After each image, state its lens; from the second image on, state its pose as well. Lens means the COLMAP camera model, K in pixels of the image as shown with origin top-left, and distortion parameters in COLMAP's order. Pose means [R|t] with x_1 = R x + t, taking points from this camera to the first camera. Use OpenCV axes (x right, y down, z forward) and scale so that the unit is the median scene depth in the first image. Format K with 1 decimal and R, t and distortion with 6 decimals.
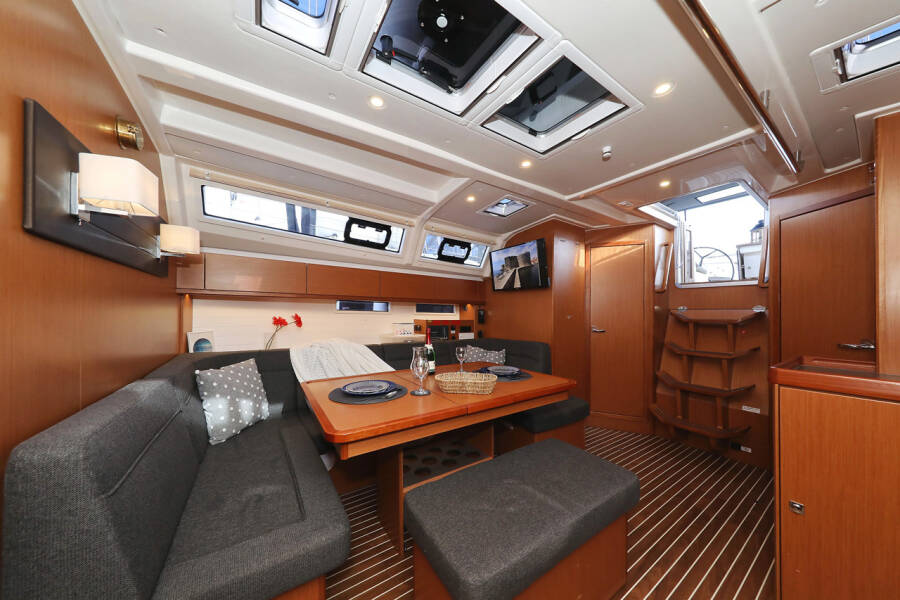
lens RADIAL K [[282.8, 0, 439.9], [0, 282.8, 319.9], [0, 0, 1]] dist [-0.000385, -0.000037]
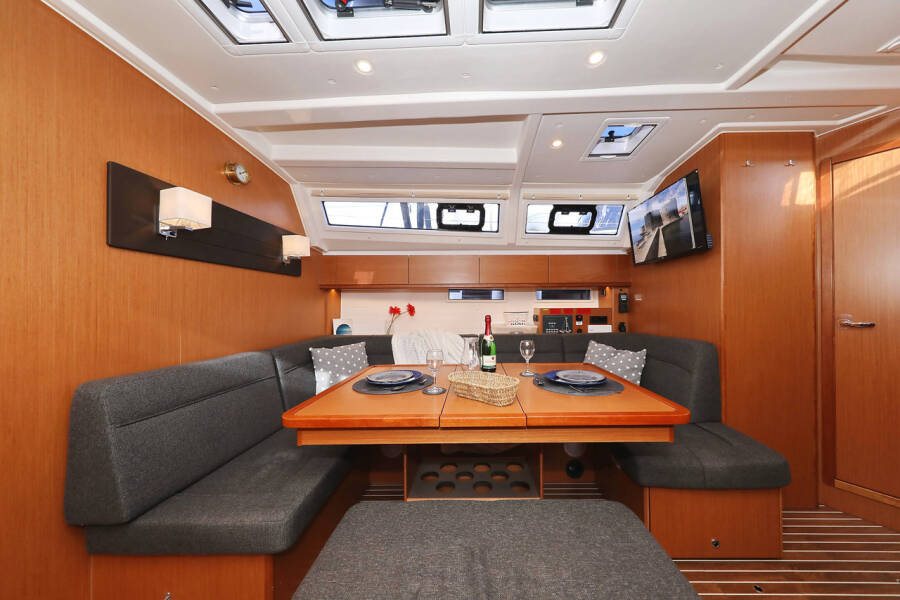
lens RADIAL K [[290.0, 0, 420.3], [0, 290.0, 310.0], [0, 0, 1]] dist [0.000150, -0.000227]
pose [[0.834502, -0.005935, -0.550973, 0.168723], [0.004137, 0.999981, -0.004505, 0.010136], [0.550990, 0.001480, 0.834511, 0.119219]]
